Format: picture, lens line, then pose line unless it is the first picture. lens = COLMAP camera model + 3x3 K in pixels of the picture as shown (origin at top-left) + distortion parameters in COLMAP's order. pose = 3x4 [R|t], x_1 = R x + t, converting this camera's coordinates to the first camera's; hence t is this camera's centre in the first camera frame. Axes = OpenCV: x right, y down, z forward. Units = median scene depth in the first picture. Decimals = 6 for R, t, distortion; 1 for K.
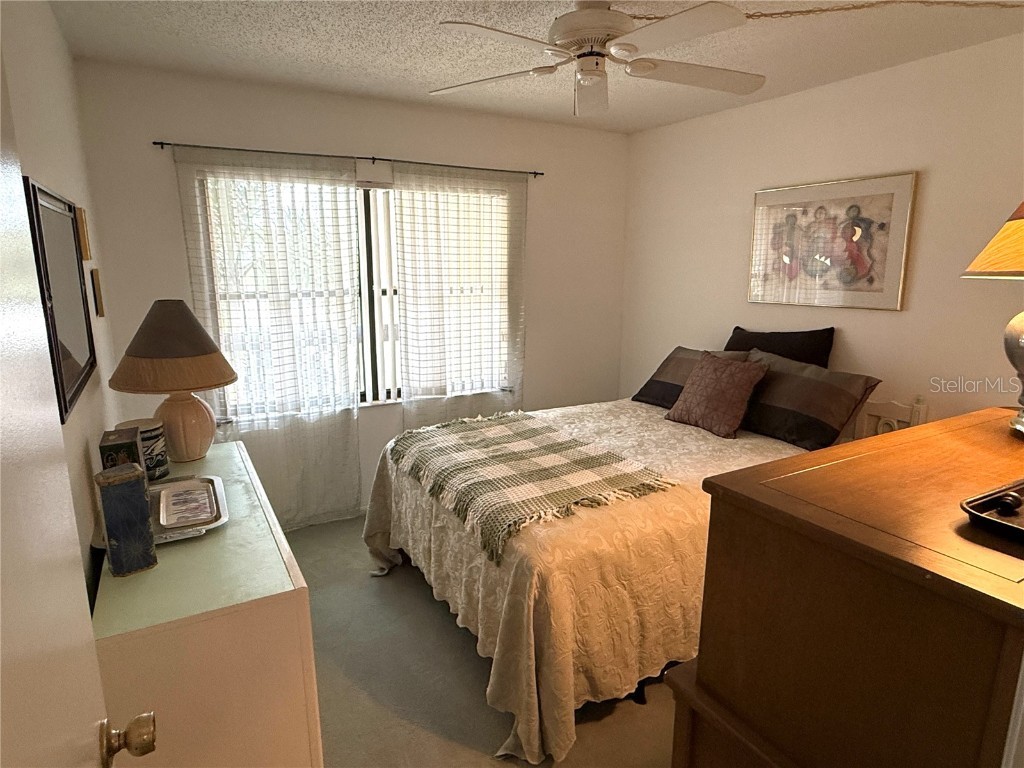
lens RADIAL K [[616.9, 0, 508.2], [0, 616.9, 381.0], [0, 0, 1]] dist [0.049618, 0.000053]
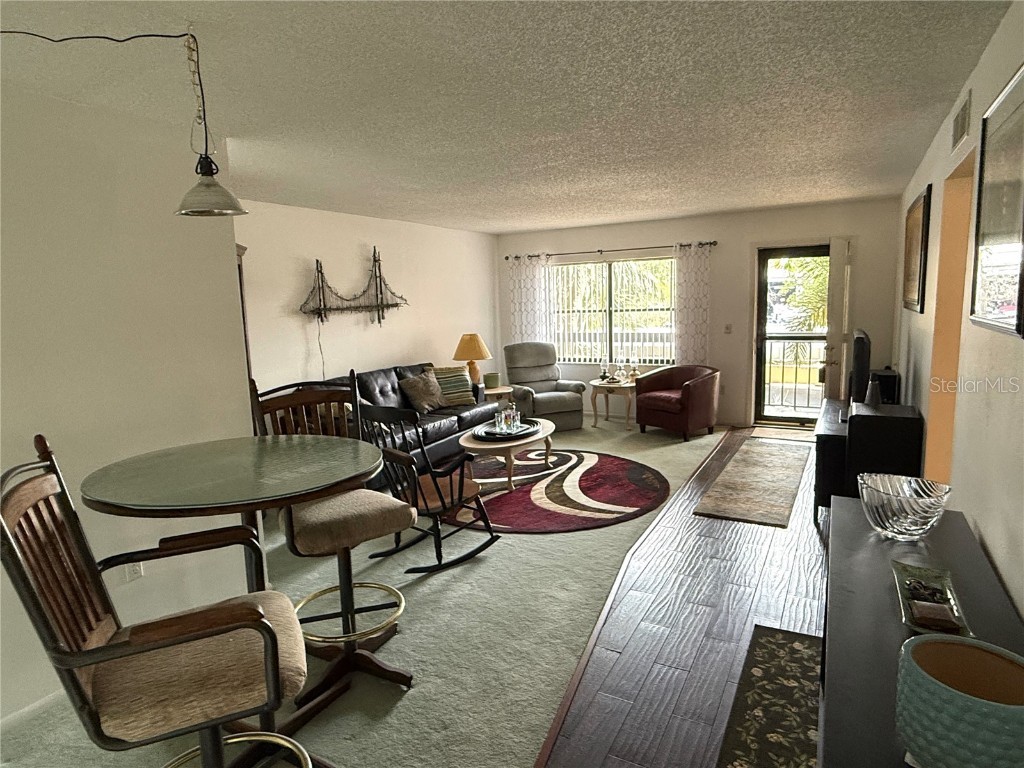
lens RADIAL K [[616.9, 0, 508.2], [0, 616.9, 381.0], [0, 0, 1]] dist [0.049618, 0.000053]
pose [[0.535237, 0.116249, -0.836664, 1.391315], [-0.113769, 0.991381, 0.064965, -0.001716], [0.837005, 0.060415, 0.543849, -0.434854]]
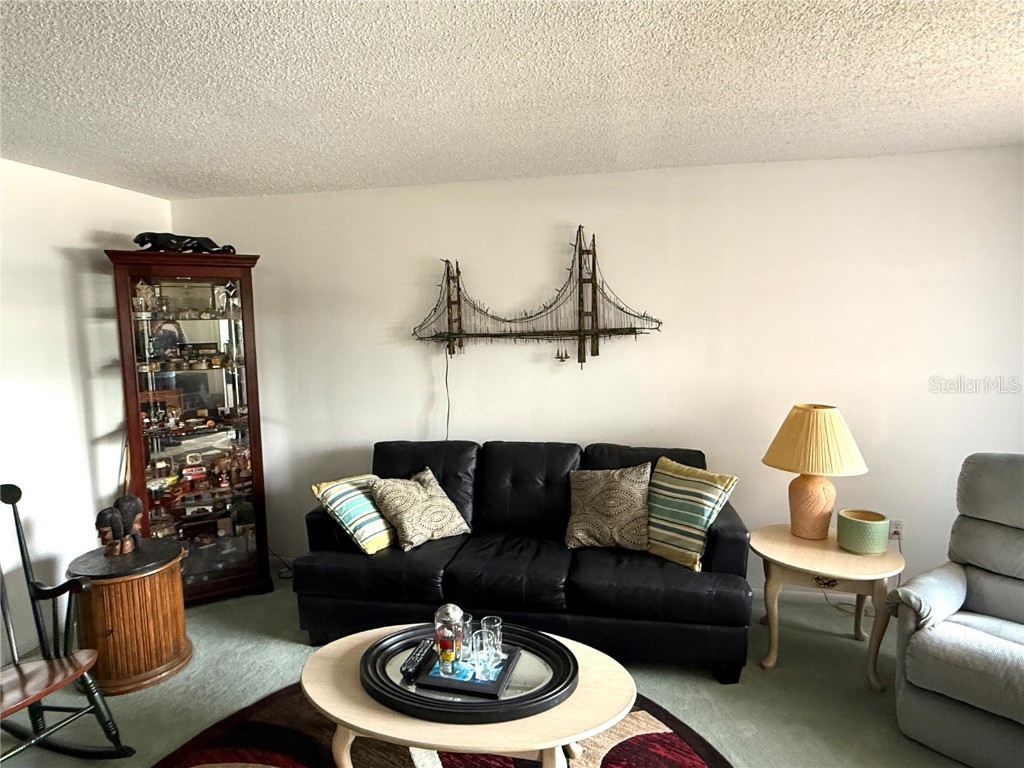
lens RADIAL K [[605.9, 0, 505.5], [0, 605.9, 385.3], [0, 0, 1]] dist [0.000540, 0.000130]
pose [[-0.646937, 0.111413, -0.754360, 0.542910], [-0.095310, 0.969697, 0.224954, -0.176320], [0.756563, 0.217429, -0.616714, 0.695762]]
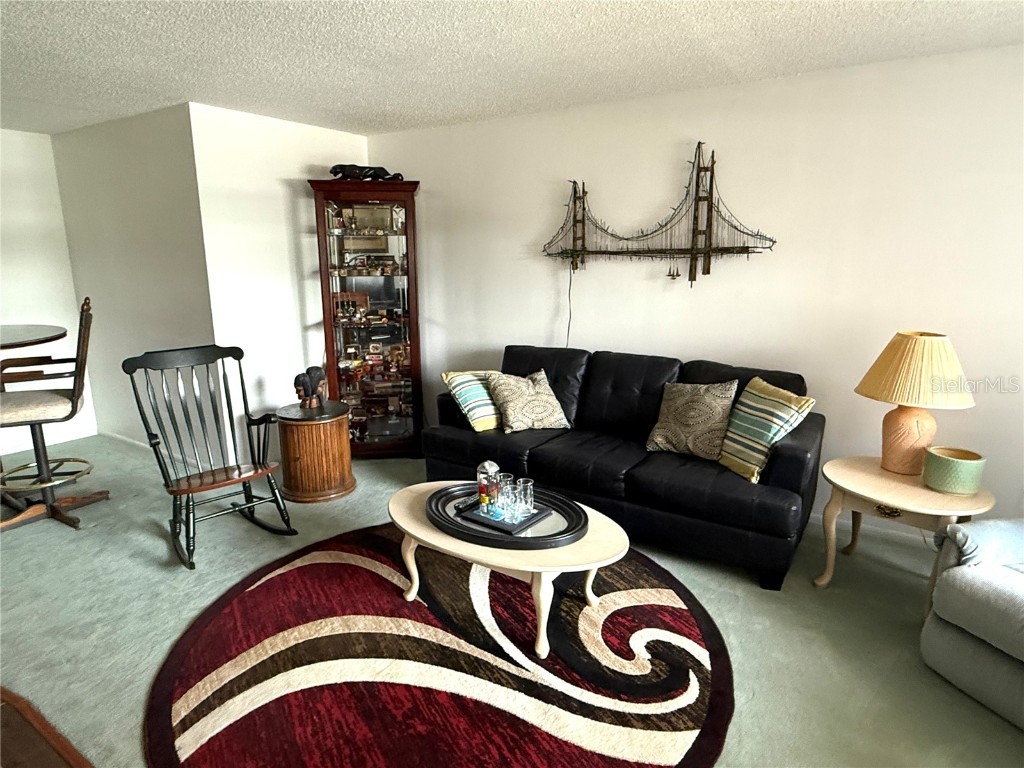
lens RADIAL K [[605.9, 0, 505.5], [0, 605.9, 385.3], [0, 0, 1]] dist [0.000540, 0.000130]
pose [[-0.886001, 0.122269, -0.447272, 0.467339], [-0.056343, 0.929071, 0.365585, -0.191918], [0.460247, 0.349110, -0.816269, 0.909111]]
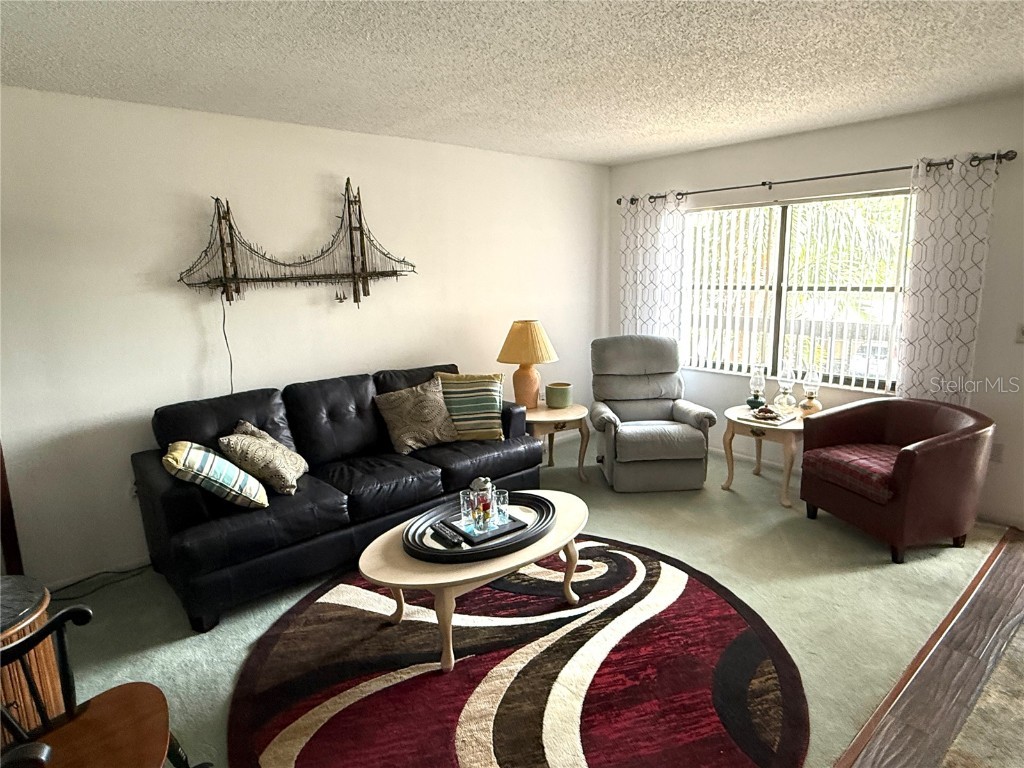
lens RADIAL K [[604.4, 0, 511.8], [0, 604.4, 380.7], [0, 0, 1]] dist [0.001570, 0.000665]
pose [[0.212271, 0.195771, -0.957400, 0.849555], [-0.140196, 0.975693, 0.168428, -0.091258], [0.967102, 0.098471, 0.234557, 0.219098]]
